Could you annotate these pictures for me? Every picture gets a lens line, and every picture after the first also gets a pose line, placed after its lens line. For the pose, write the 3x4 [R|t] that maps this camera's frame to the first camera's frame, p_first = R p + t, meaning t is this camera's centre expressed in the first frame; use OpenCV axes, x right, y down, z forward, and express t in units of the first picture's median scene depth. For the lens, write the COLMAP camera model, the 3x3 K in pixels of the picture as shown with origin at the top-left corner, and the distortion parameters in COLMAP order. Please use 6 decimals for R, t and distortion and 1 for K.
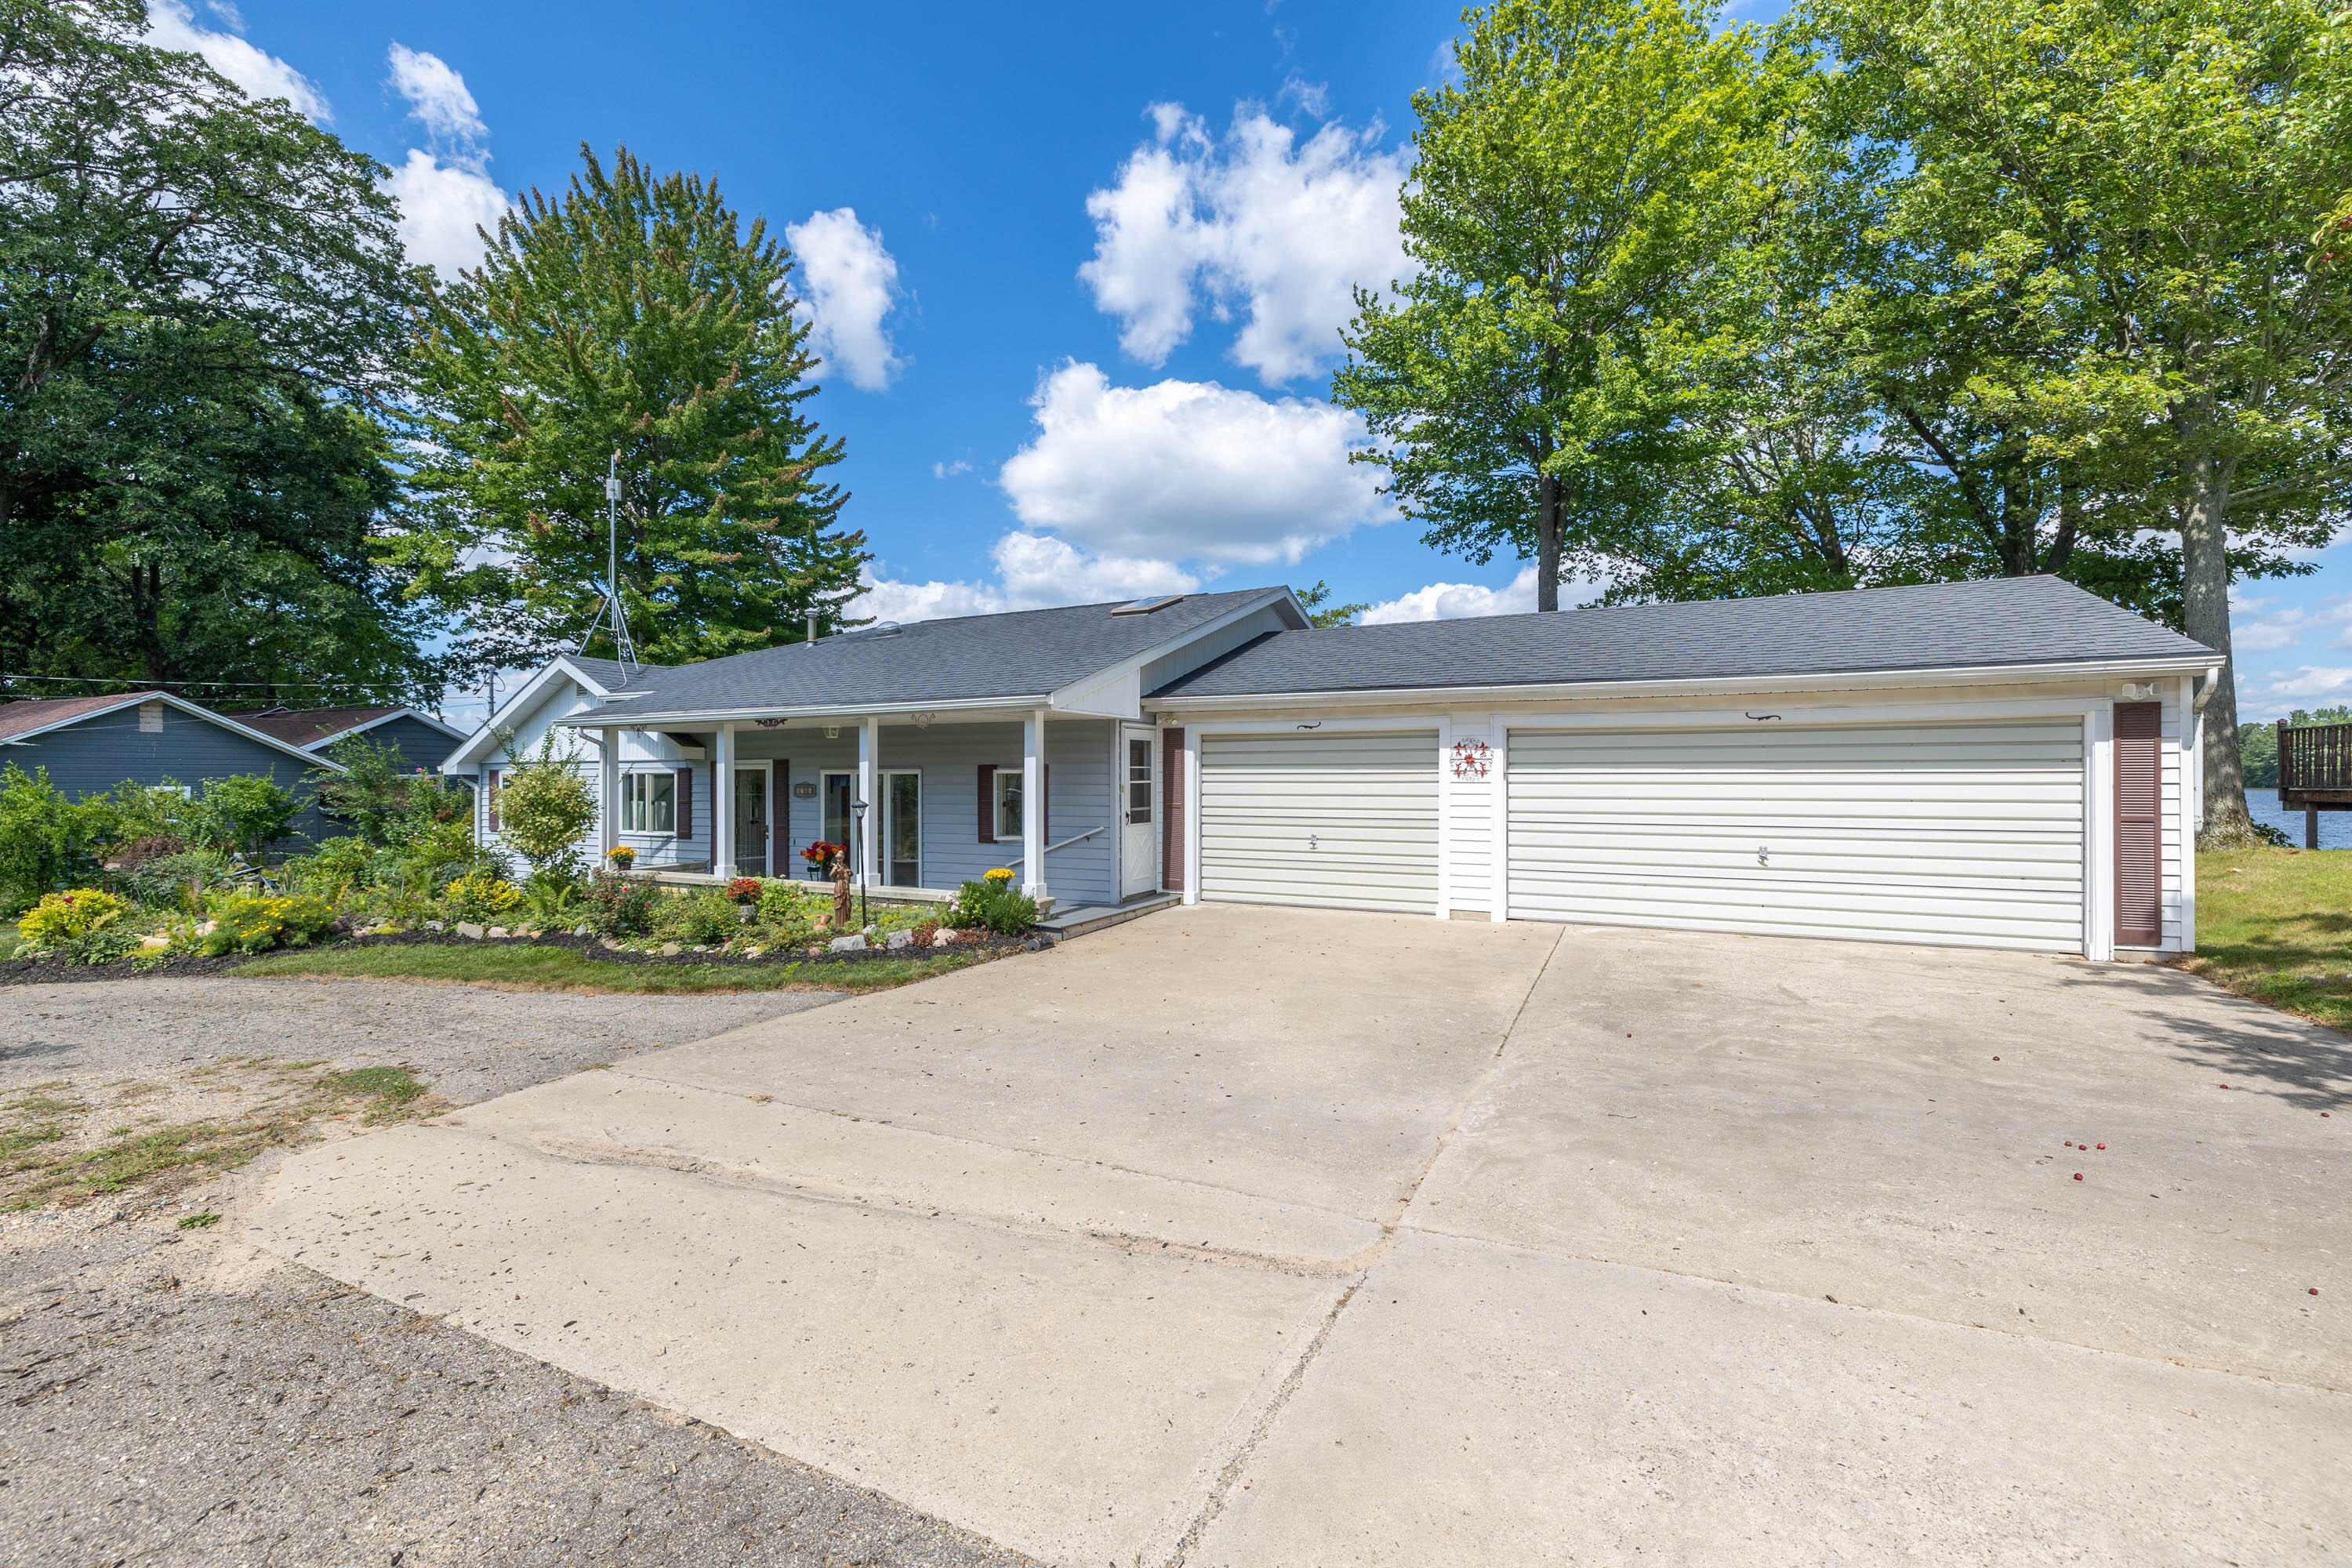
lens RADIAL K [[999.8, 0, 1176.0], [0, 999.8, 784.0], [0, 0, 1]] dist [-0.001969, -0.000137]
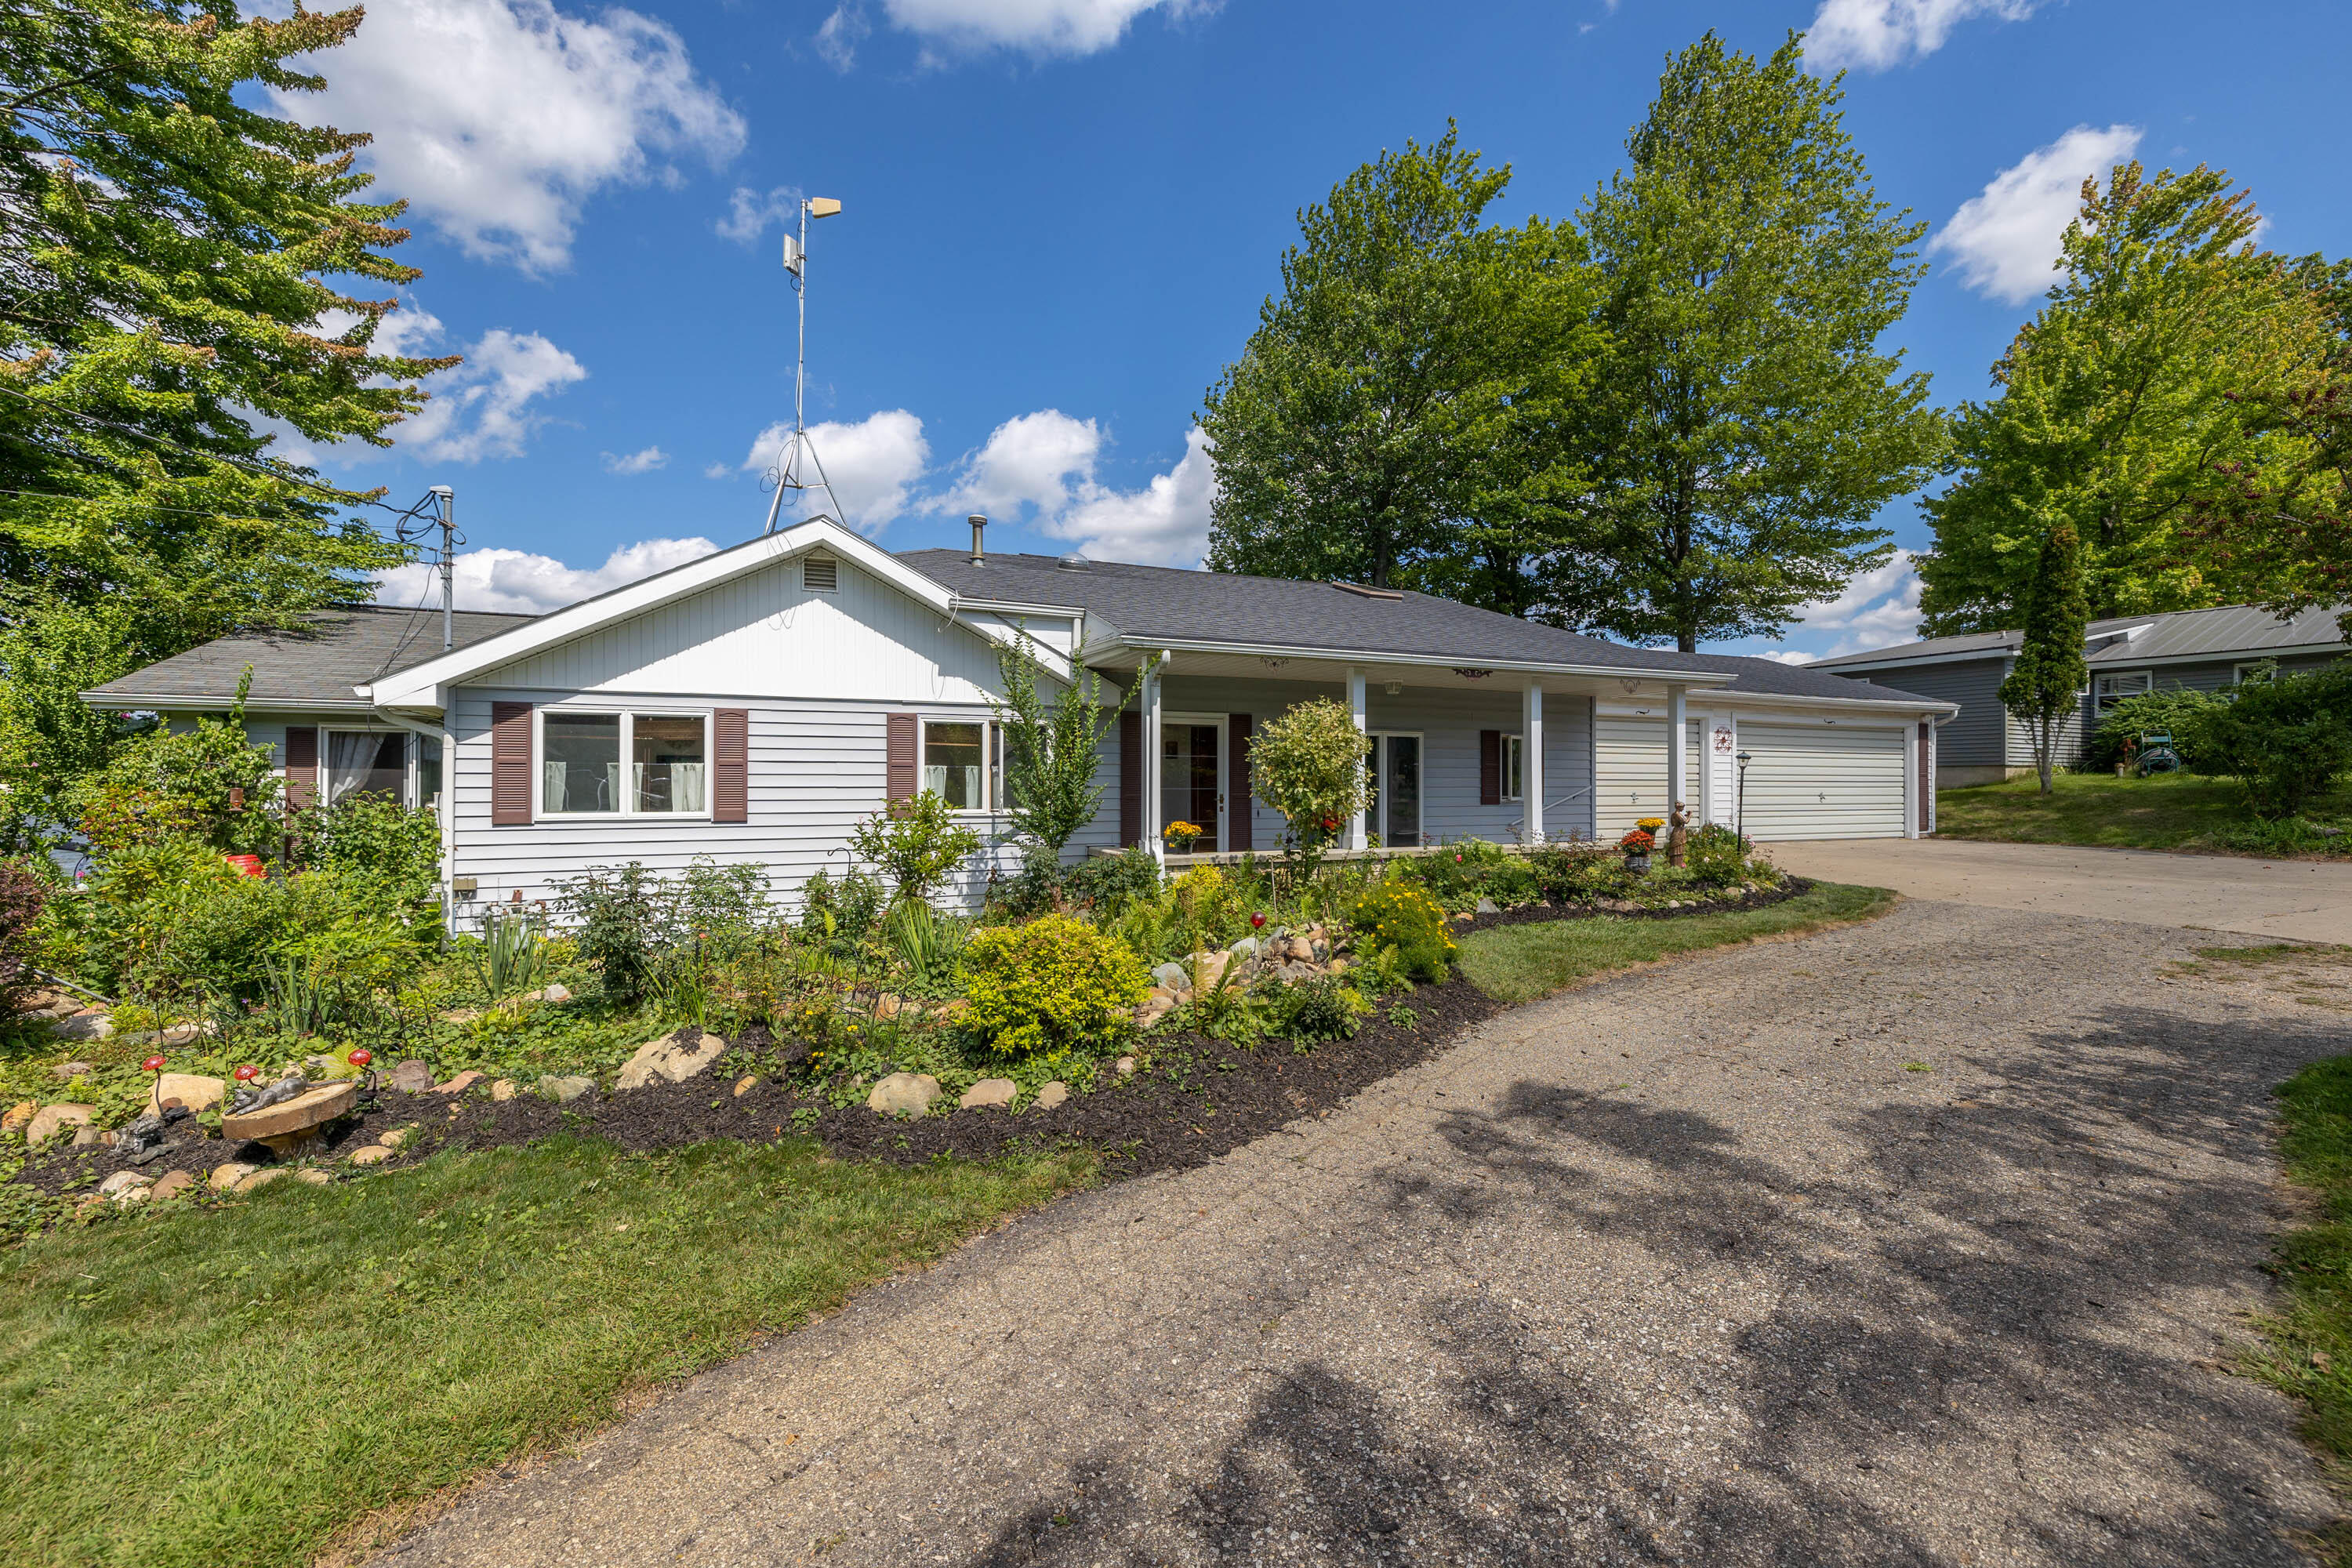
lens RADIAL K [[999.8, 0, 1176.0], [0, 999.8, 784.0], [0, 0, 1]] dist [-0.001969, -0.000137]
pose [[0.593245, -0.014481, 0.804892, -1.216855], [-0.014891, 0.999470, 0.028957, 0.011596], [-0.804884, -0.029164, 0.592715, 0.620475]]
